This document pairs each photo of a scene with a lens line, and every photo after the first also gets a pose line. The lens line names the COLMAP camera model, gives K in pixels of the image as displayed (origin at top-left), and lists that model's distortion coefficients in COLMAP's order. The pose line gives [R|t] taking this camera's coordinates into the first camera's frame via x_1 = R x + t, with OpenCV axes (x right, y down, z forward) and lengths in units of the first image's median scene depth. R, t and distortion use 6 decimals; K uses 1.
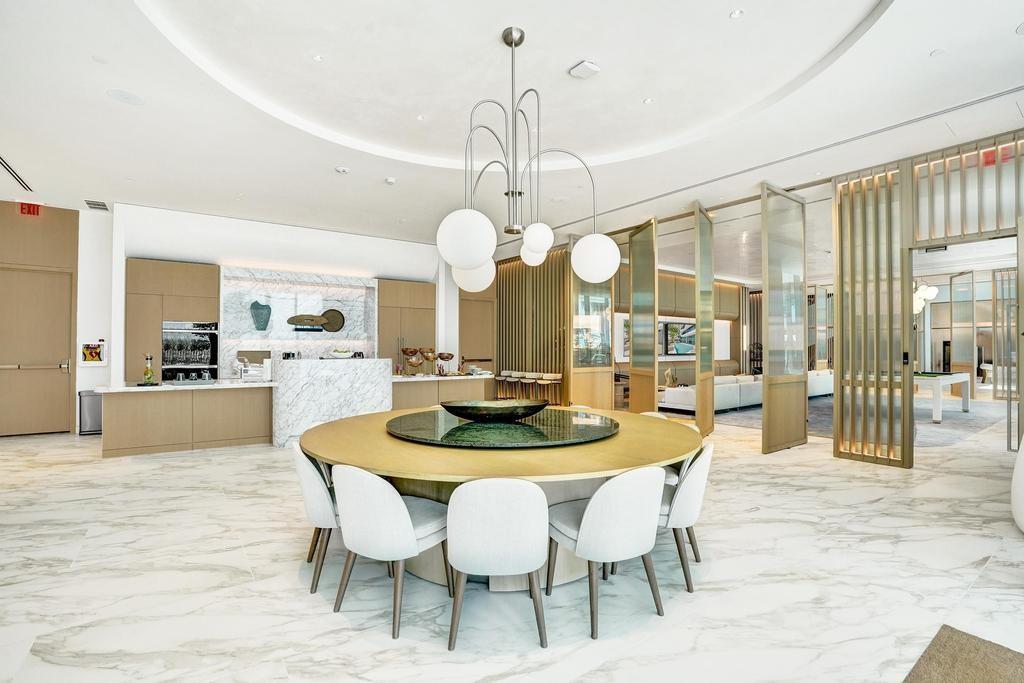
lens RADIAL K [[479.4, 0, 509.7], [0, 479.4, 347.2], [0, 0, 1]] dist [-0.045230, 0.010695]
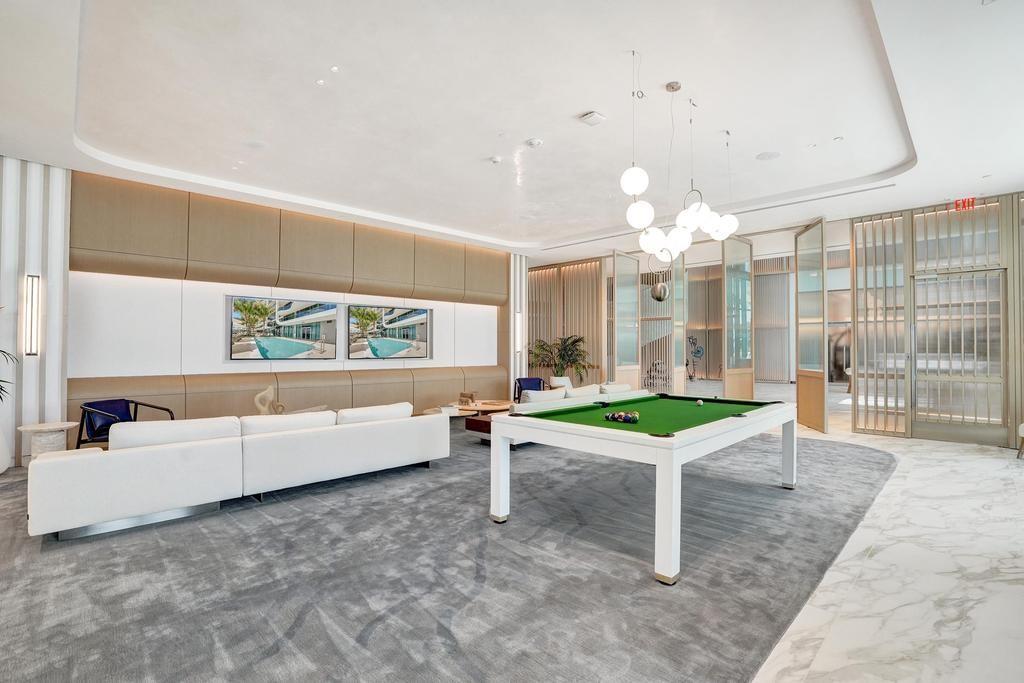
lens RADIAL K [[479.4, 0, 510.0], [0, 479.4, 340.2], [0, 0, 1]] dist [-0.045230, 0.010695]
pose [[0.990499, -0.004135, 0.137455, 0.431333], [0.005818, 0.999913, -0.011844, 0.001544], [-0.137394, 0.012531, 0.990437, 0.375308]]
